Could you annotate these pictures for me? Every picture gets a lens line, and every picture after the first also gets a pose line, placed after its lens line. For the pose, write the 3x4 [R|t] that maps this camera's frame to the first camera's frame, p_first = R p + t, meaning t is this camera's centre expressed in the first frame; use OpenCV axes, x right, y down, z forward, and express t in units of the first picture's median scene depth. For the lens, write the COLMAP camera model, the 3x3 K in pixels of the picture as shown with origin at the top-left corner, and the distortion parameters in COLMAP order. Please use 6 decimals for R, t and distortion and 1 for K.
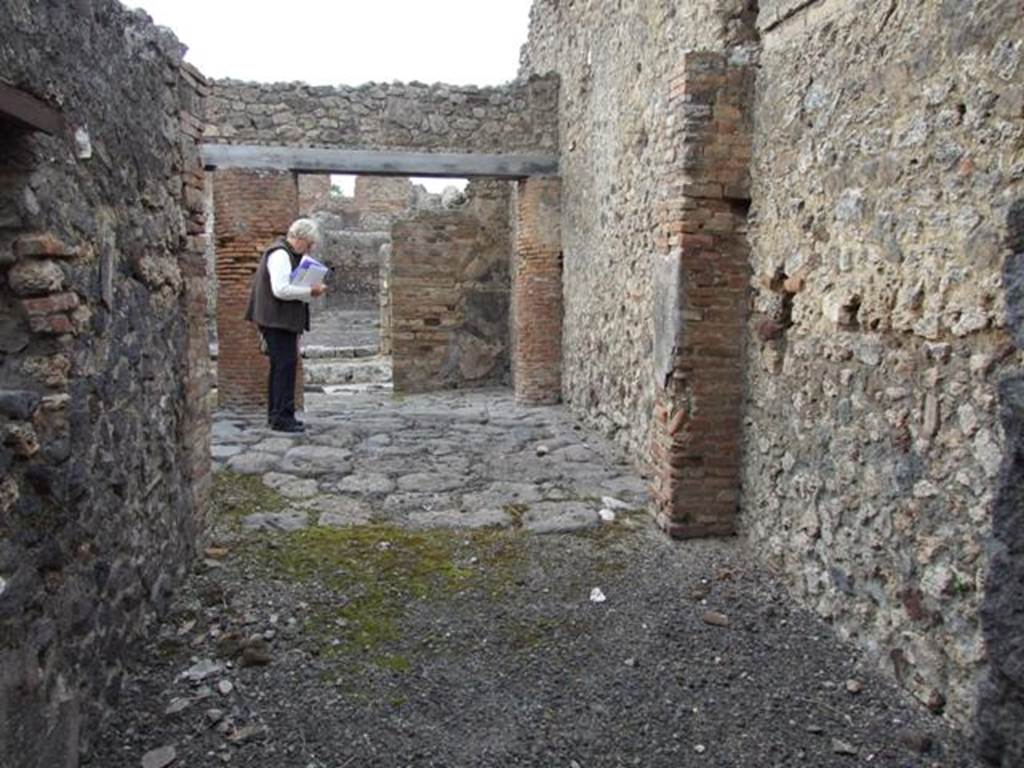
lens RADIAL K [[826.6, 0, 509.4], [0, 826.6, 386.4], [0, 0, 1]] dist [-0.060974, 0.052066]
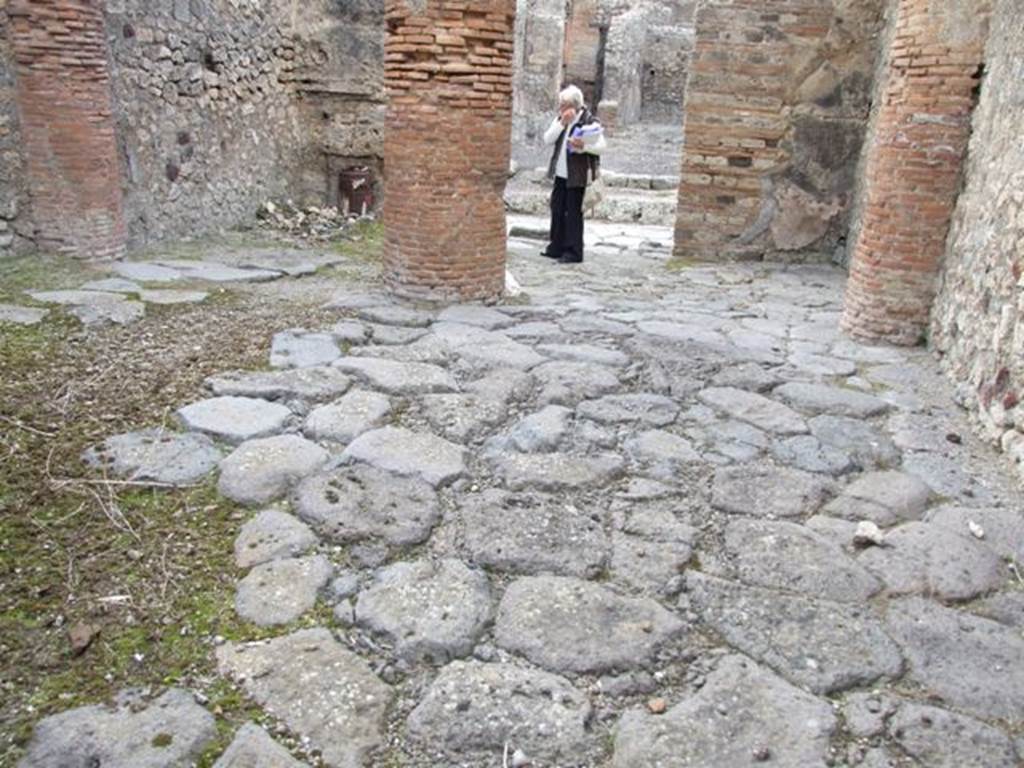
lens RADIAL K [[826.6, 0, 516.5], [0, 826.6, 373.4], [0, 0, 1]] dist [-0.060974, 0.052066]
pose [[0.923109, 0.165915, -0.346902, 0.001764], [-0.089732, 0.970165, 0.225230, -0.044878], [0.373921, -0.176784, 0.910456, 0.277586]]
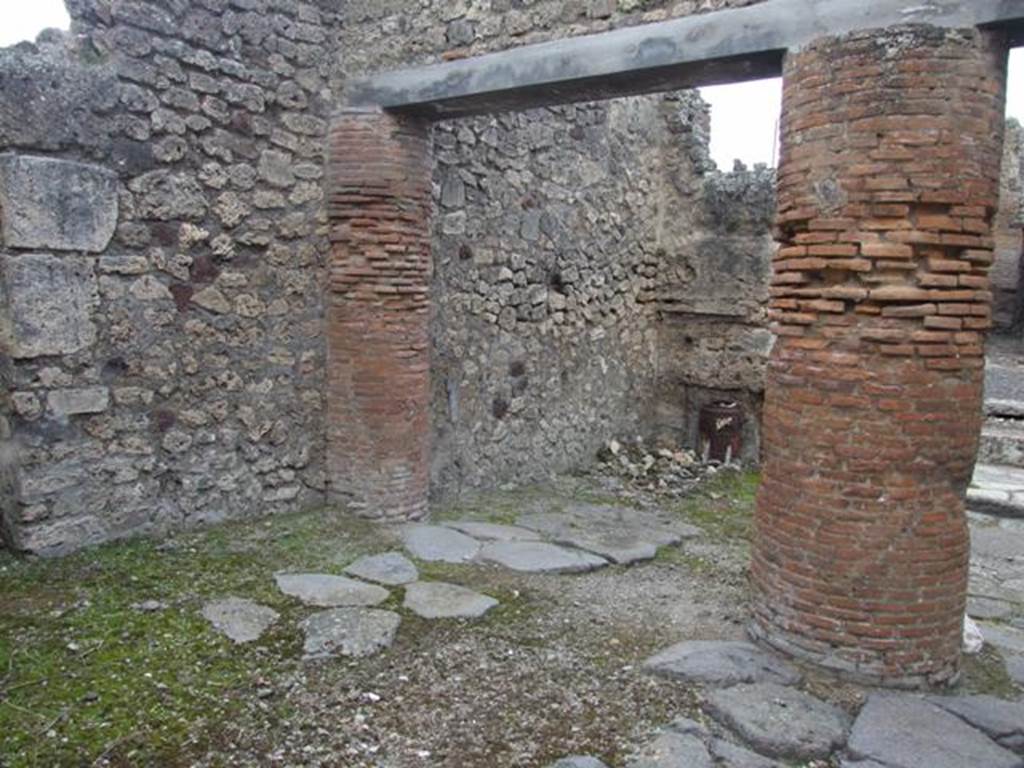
lens RADIAL K [[826.6, 0, 509.9], [0, 826.6, 373.3], [0, 0, 1]] dist [-0.060974, 0.052066]
pose [[0.671594, 0.094430, -0.734877, -0.088597], [-0.106733, 0.993830, 0.030164, -0.069124], [0.733192, 0.058177, 0.677529, 0.416418]]
